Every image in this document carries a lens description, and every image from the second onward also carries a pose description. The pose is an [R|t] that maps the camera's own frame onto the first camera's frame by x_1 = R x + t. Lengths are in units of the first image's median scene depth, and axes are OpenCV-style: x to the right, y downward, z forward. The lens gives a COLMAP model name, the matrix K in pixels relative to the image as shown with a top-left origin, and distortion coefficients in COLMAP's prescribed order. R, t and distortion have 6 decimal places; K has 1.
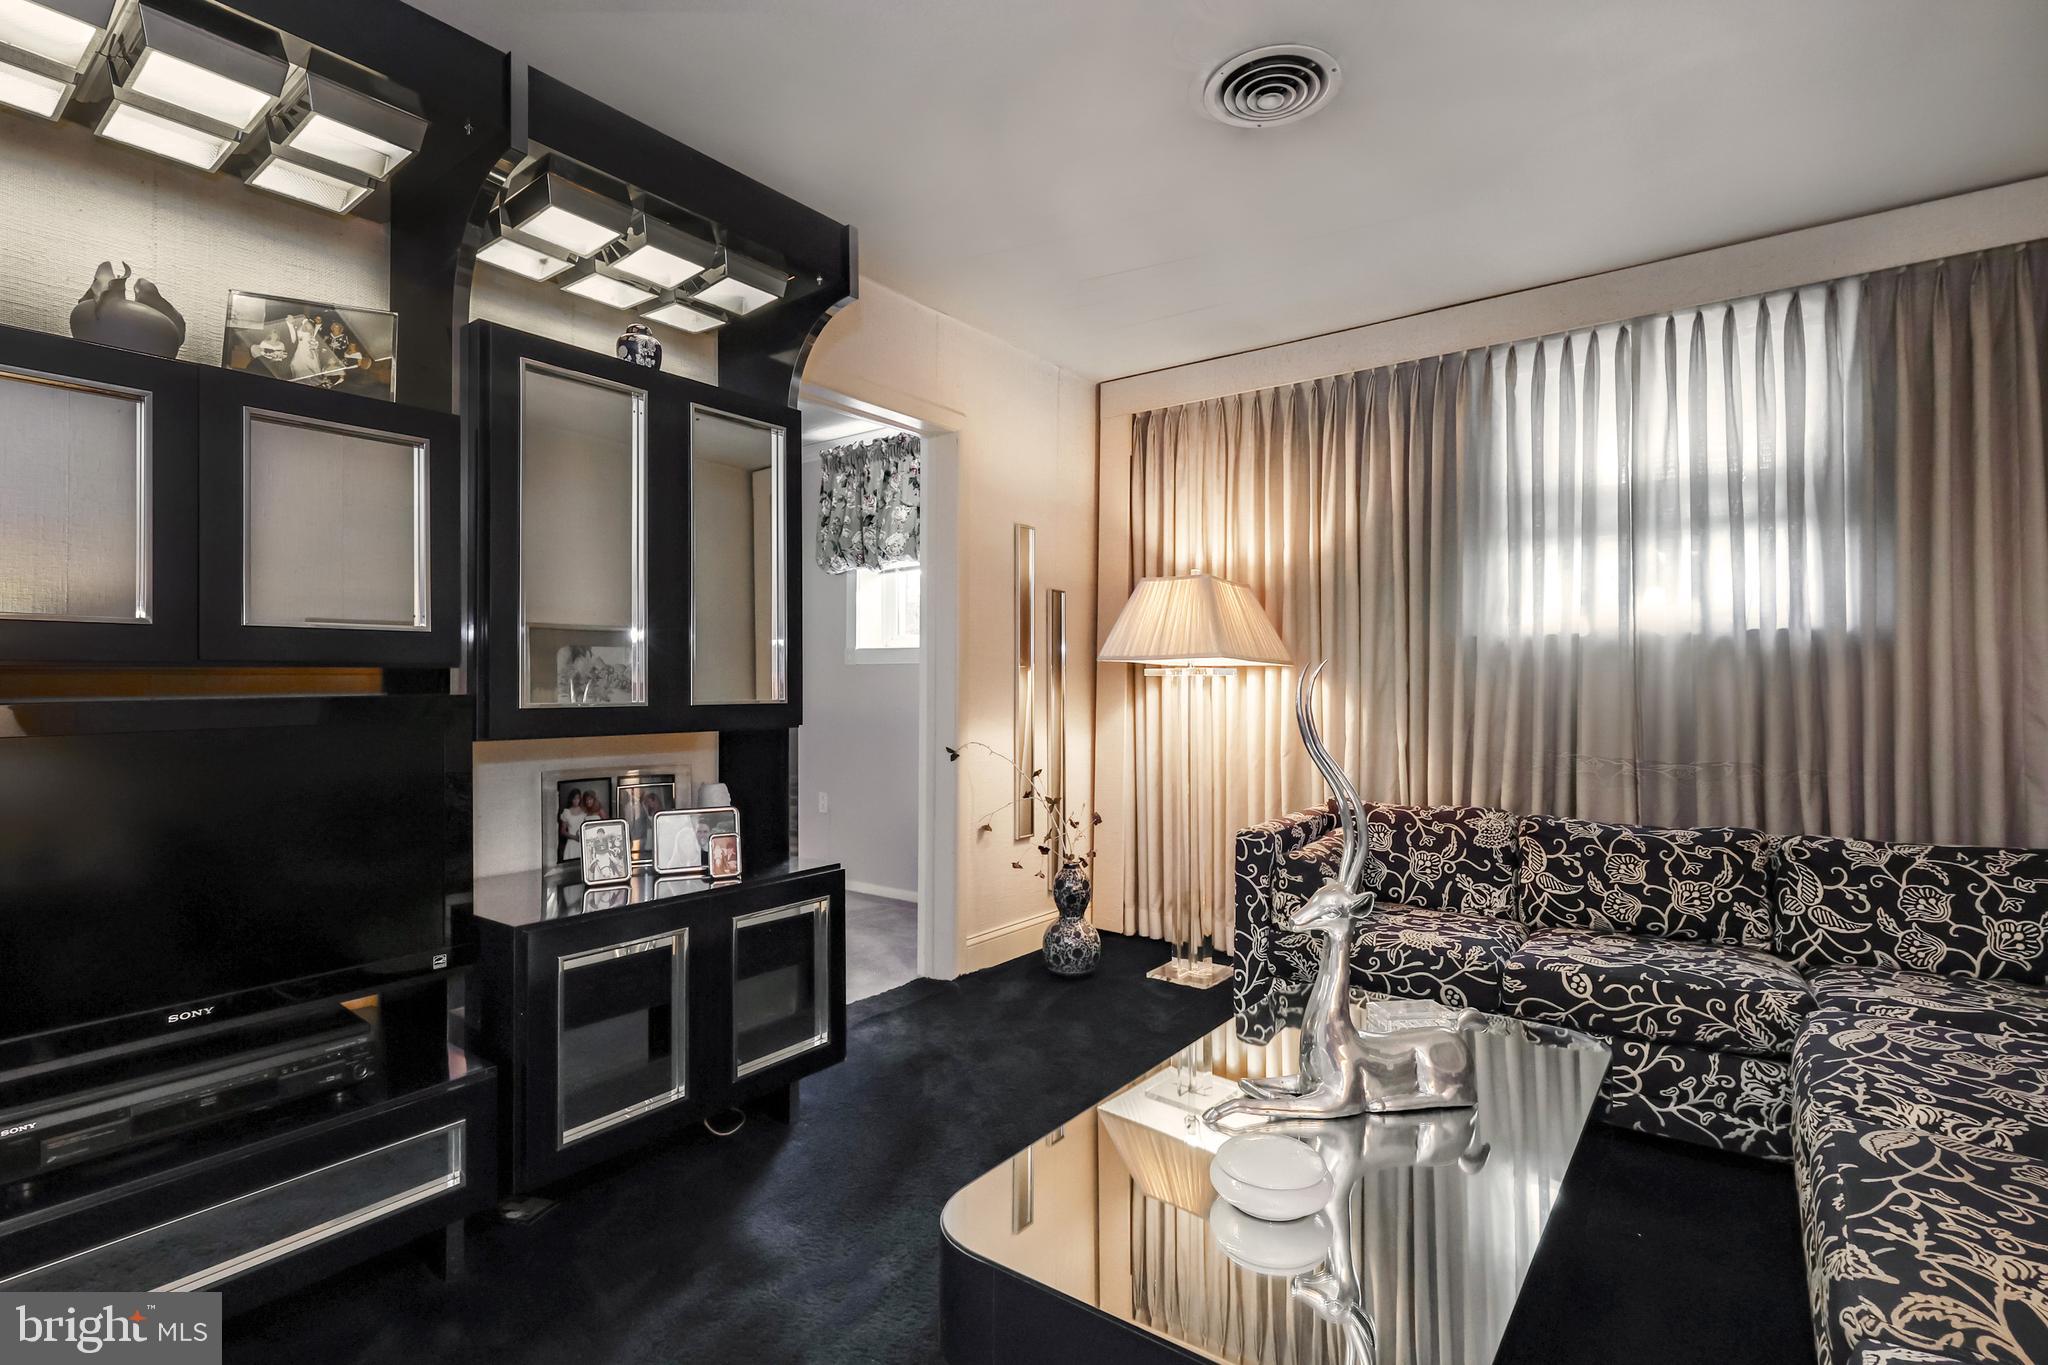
lens RADIAL K [[929.6, 0, 1026.9], [0, 929.6, 672.3], [0, 0, 1]] dist [0.000259, -0.000198]
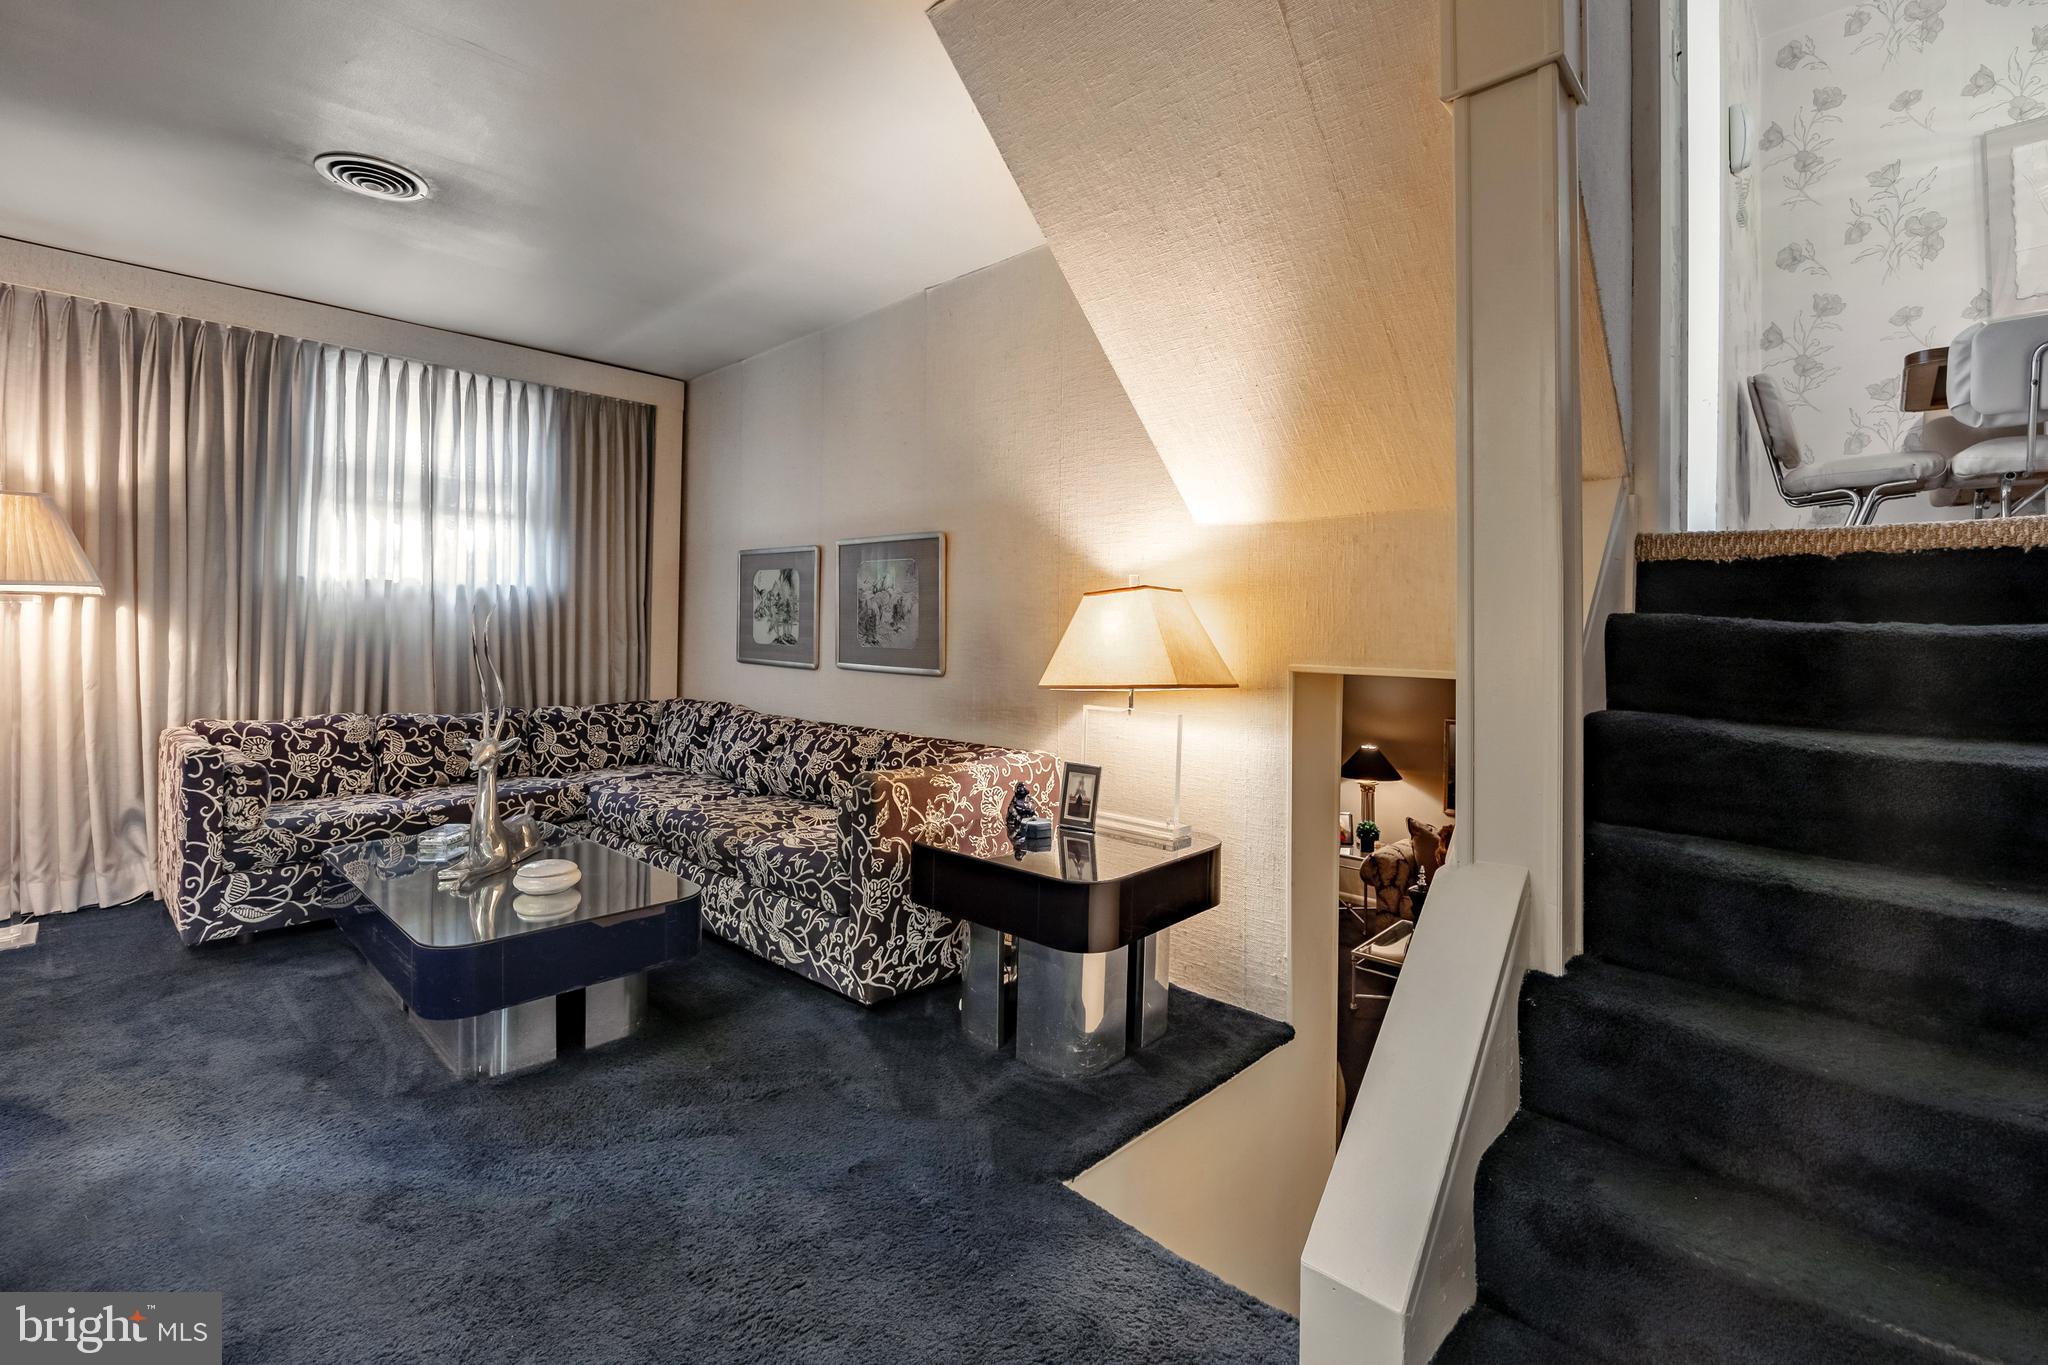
lens RADIAL K [[961.3, 0, 1022.4], [0, 961.3, 629.2], [0, 0, 1]] dist [-0.001175, -0.000646]
pose [[0.106030, 0.002233, 0.994360, -0.788816], [-0.024510, 0.999700, 0.000369, 0.006040], [-0.994061, -0.024411, 0.106053, -0.074745]]
